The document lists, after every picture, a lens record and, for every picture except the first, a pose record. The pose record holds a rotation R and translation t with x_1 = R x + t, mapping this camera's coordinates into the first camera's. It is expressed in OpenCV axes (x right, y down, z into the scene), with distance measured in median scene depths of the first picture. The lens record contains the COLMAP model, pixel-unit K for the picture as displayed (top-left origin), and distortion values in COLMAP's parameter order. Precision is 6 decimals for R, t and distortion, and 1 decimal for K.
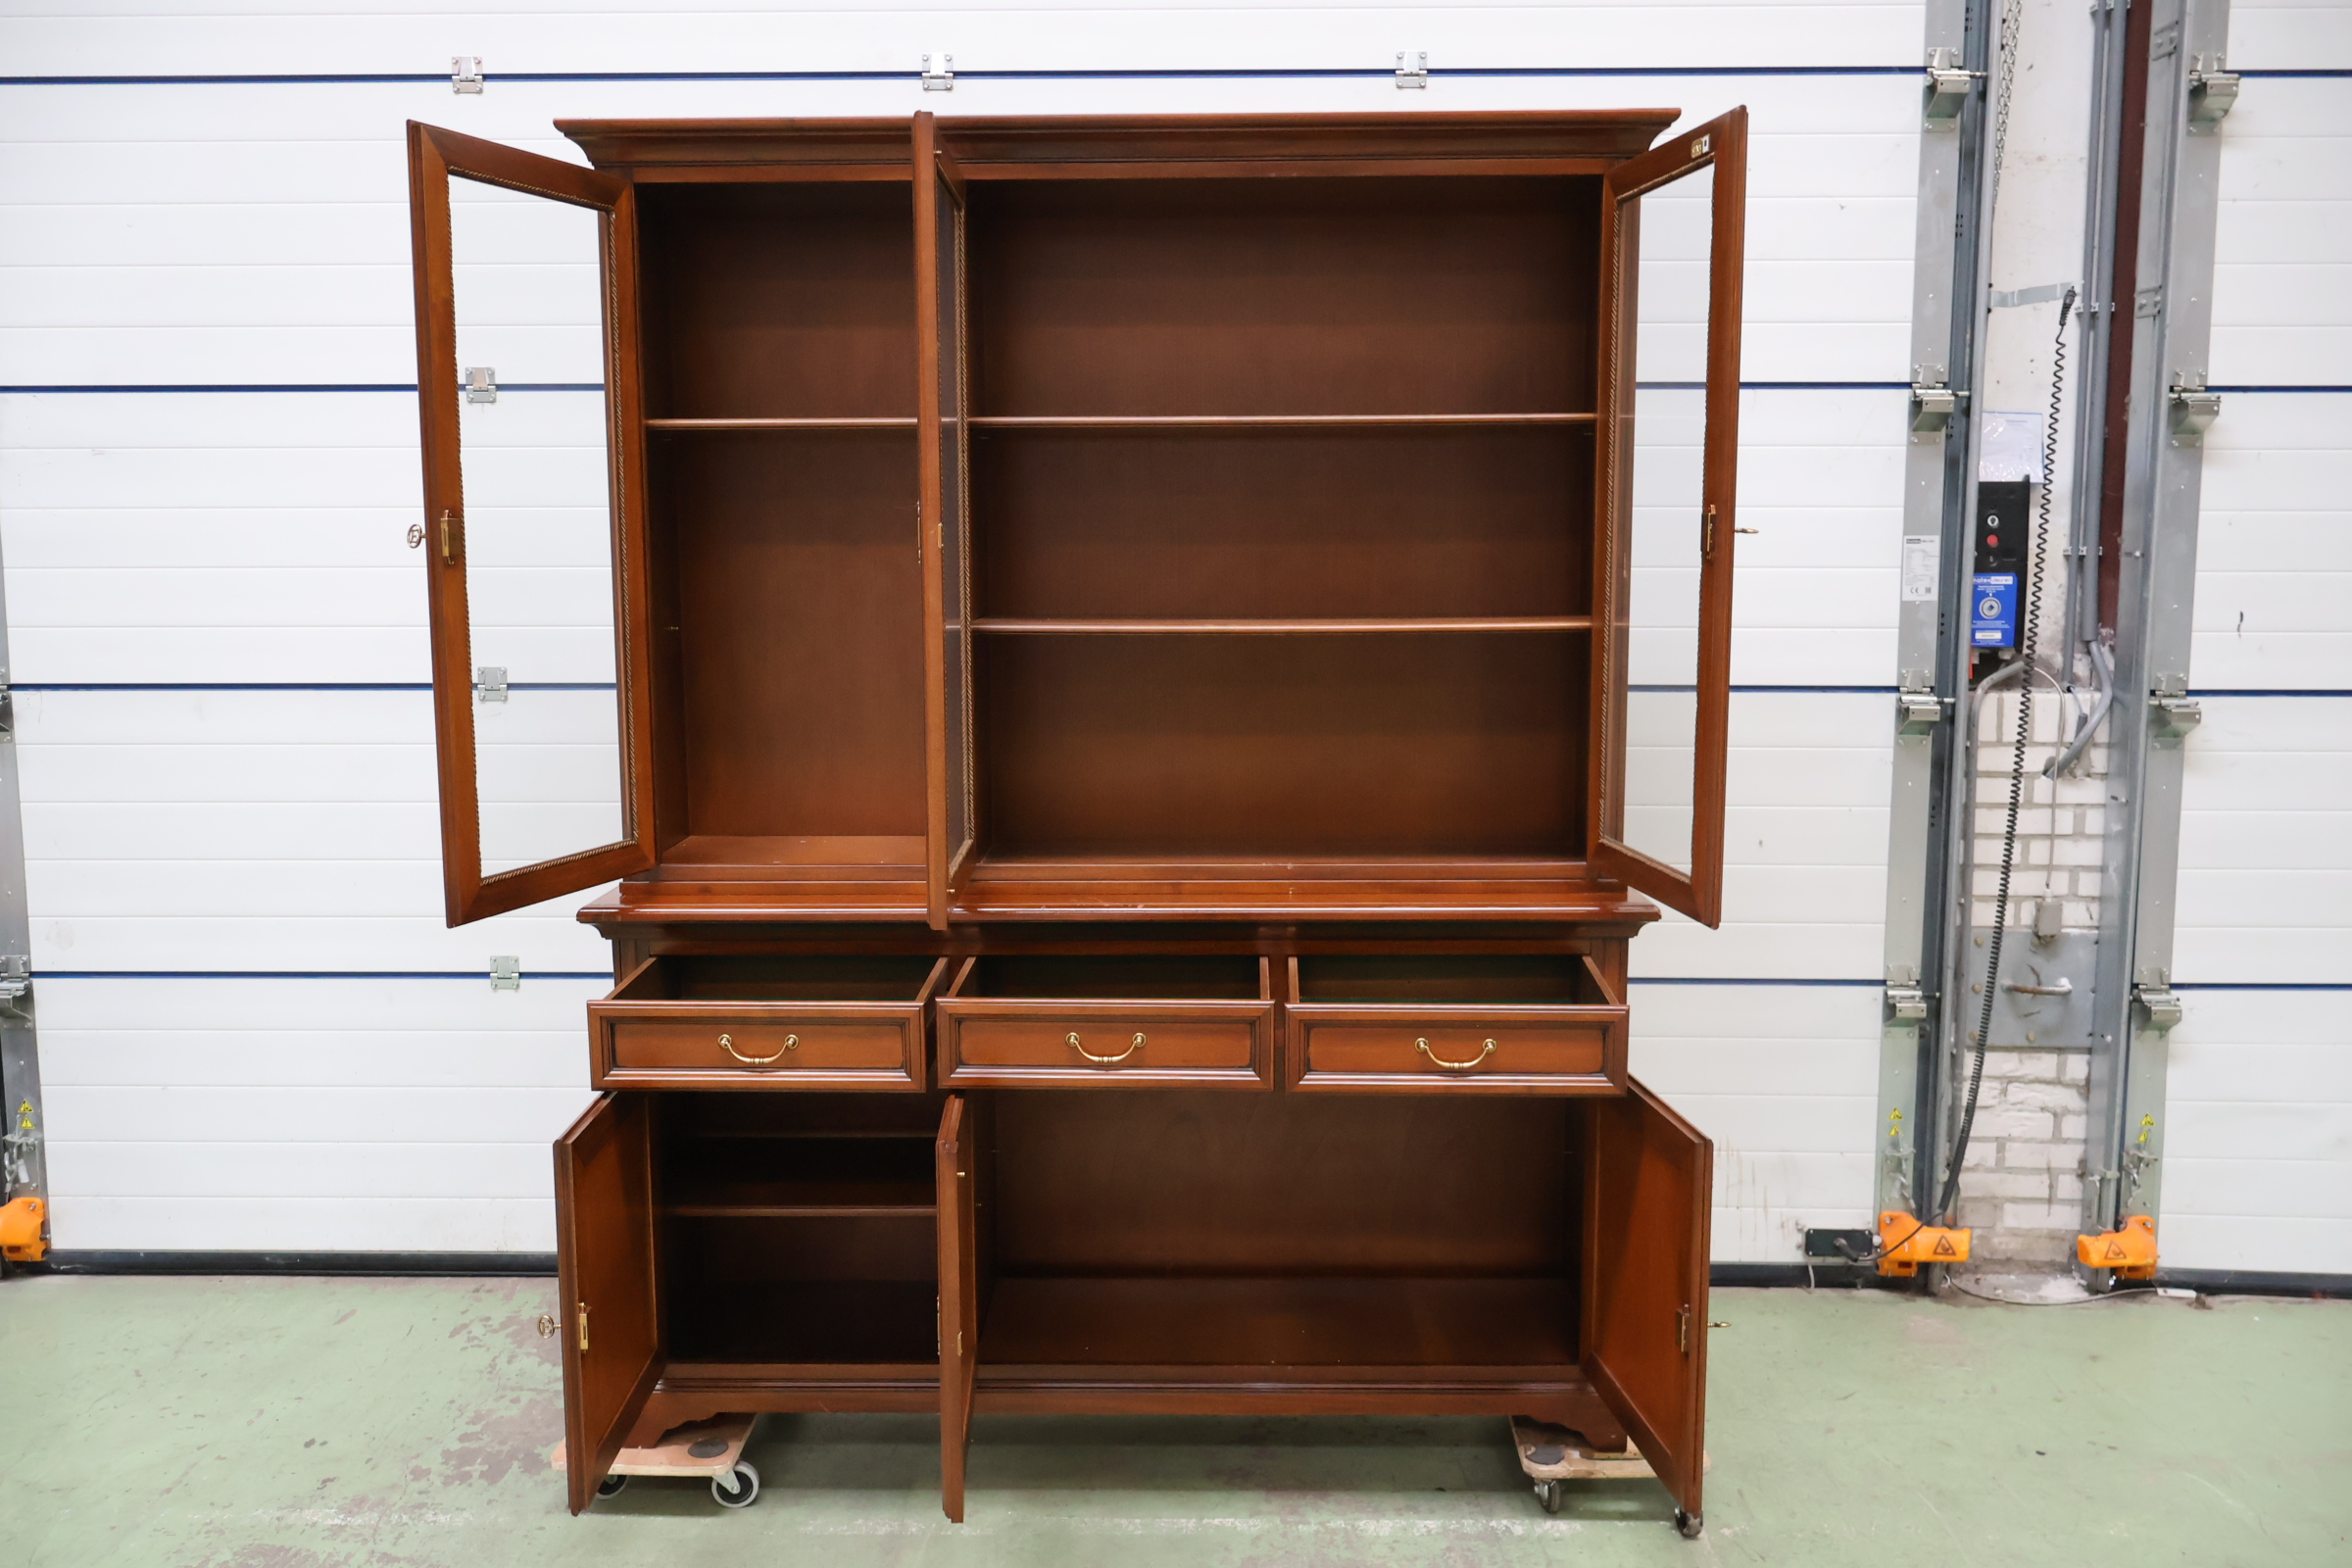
lens RADIAL K [[1950.4, 0, 1190.5], [0, 1950.4, 785.8], [0, 0, 1]] dist [-0.000017, -0.009016]
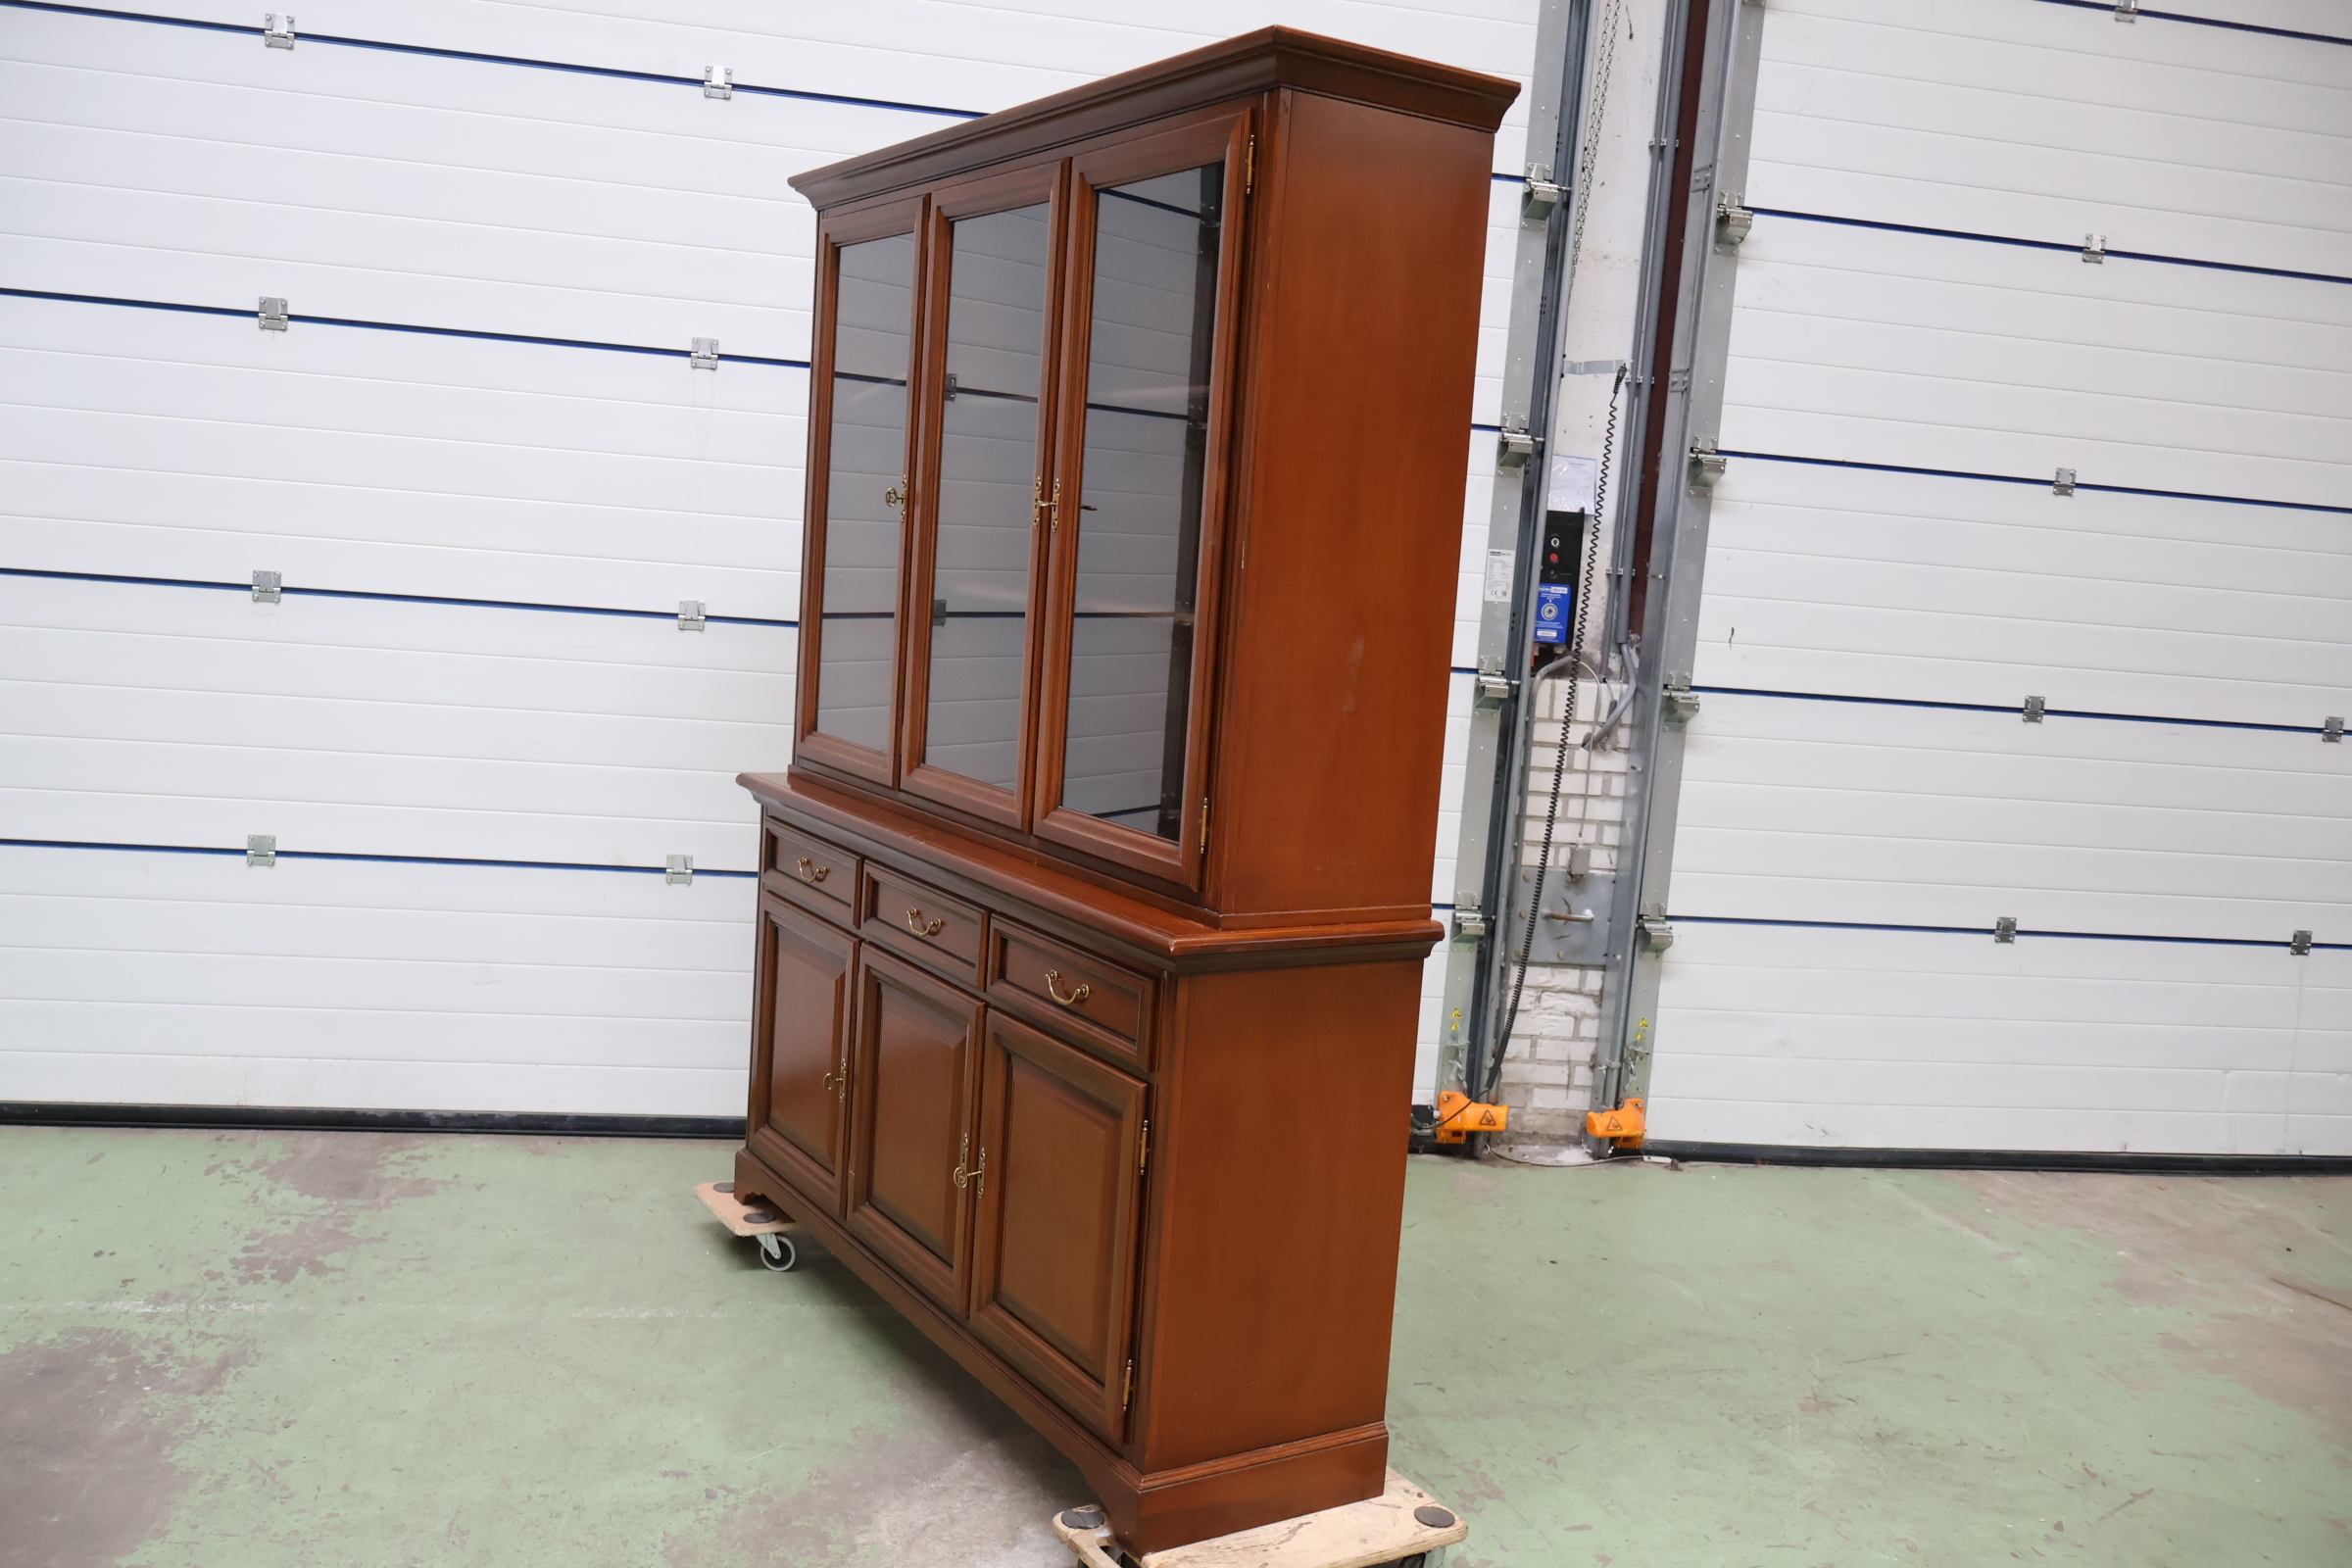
lens RADIAL K [[1946.8, 0, 1176.0], [0, 1946.8, 784.0], [0, 0, 1]] dist [-0.020562, 0.018277]
pose [[0.976449, 0.050705, 0.209705, -0.082707], [-0.053084, 0.998574, 0.005730, 0.025762], [-0.209115, -0.016727, 0.977748, -0.178028]]
